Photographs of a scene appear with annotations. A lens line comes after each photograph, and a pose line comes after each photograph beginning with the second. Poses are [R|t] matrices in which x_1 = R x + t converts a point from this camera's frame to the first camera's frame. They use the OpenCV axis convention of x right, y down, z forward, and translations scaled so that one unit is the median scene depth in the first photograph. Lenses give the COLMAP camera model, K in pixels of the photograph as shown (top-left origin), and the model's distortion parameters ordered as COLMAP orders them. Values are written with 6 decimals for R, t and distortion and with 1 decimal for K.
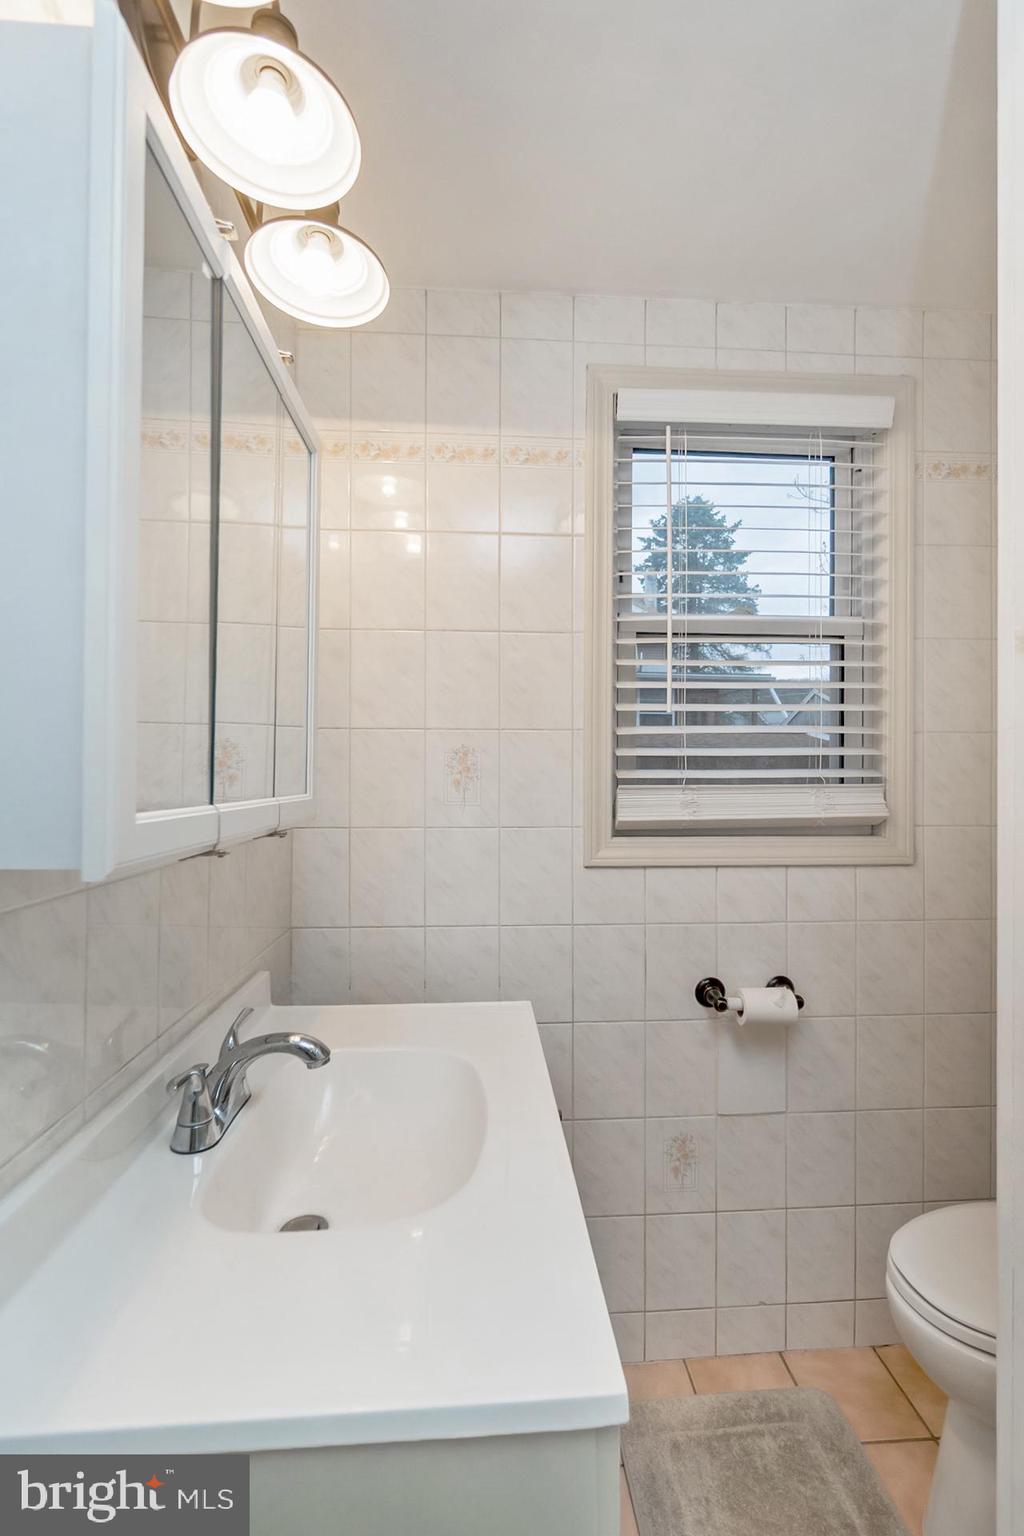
lens RADIAL K [[680.1, 0, 509.8], [0, 680.1, 769.7], [0, 0, 1]] dist [-0.003698, 0.000316]
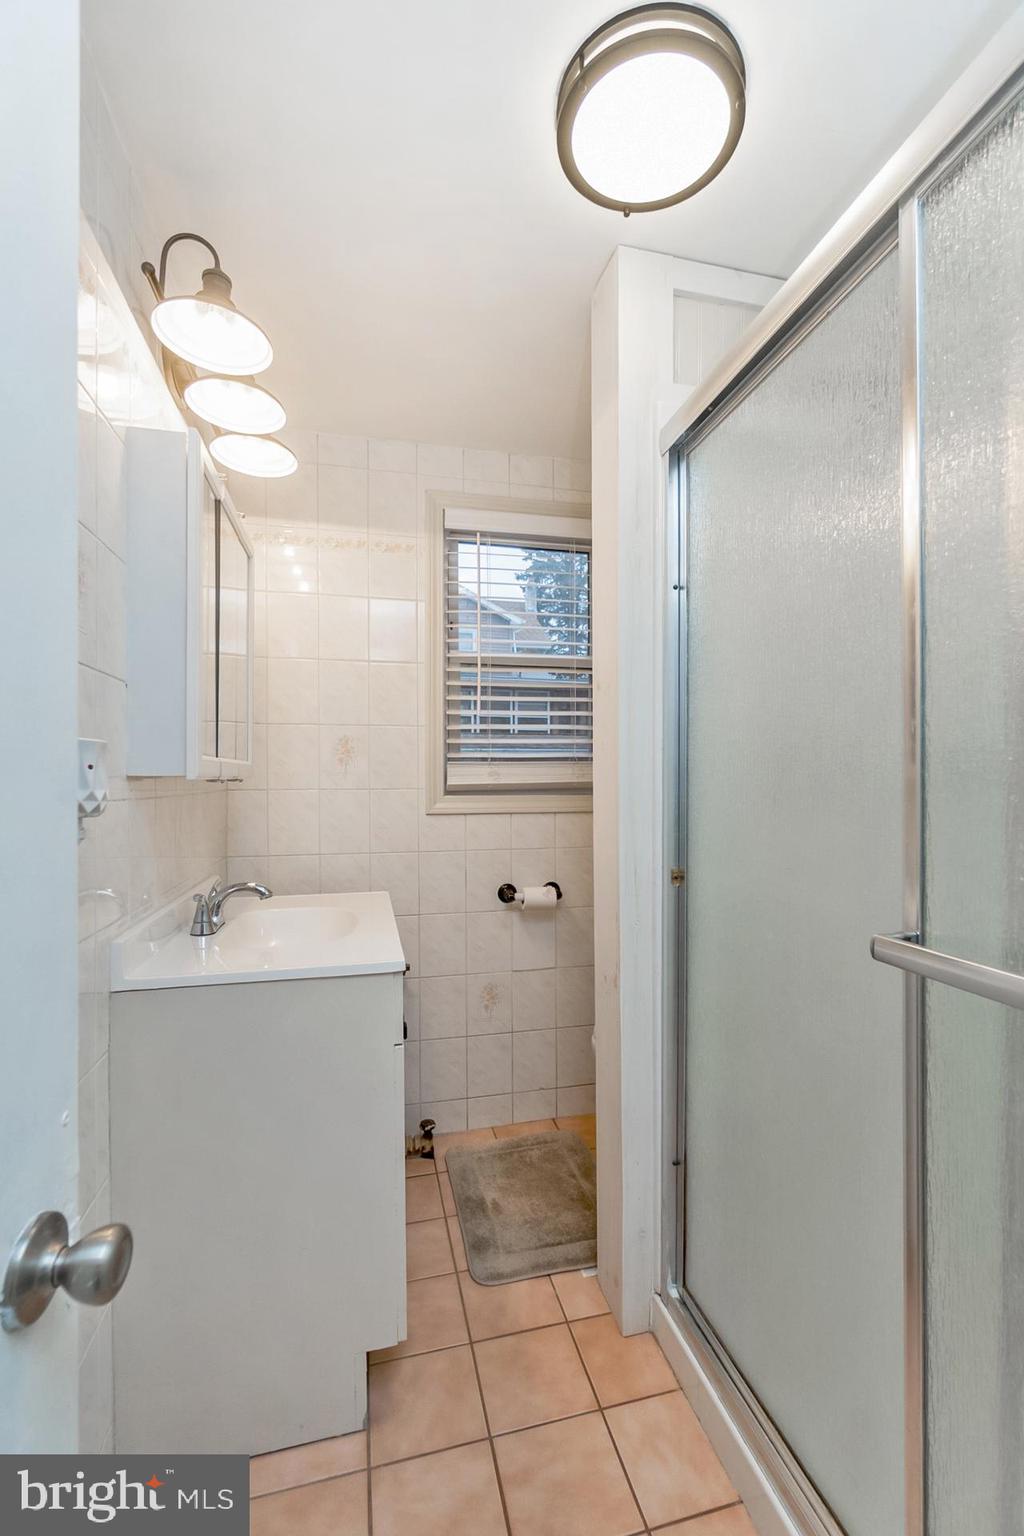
lens RADIAL K [[680.1, 0, 526.3], [0, 680.1, 777.9], [0, 0, 1]] dist [-0.003698, 0.000316]
pose [[0.982502, -0.006053, 0.186152, 0.046546], [0.004463, 0.999950, 0.008961, 0.046903], [-0.186197, -0.007974, 0.982480, -0.567896]]
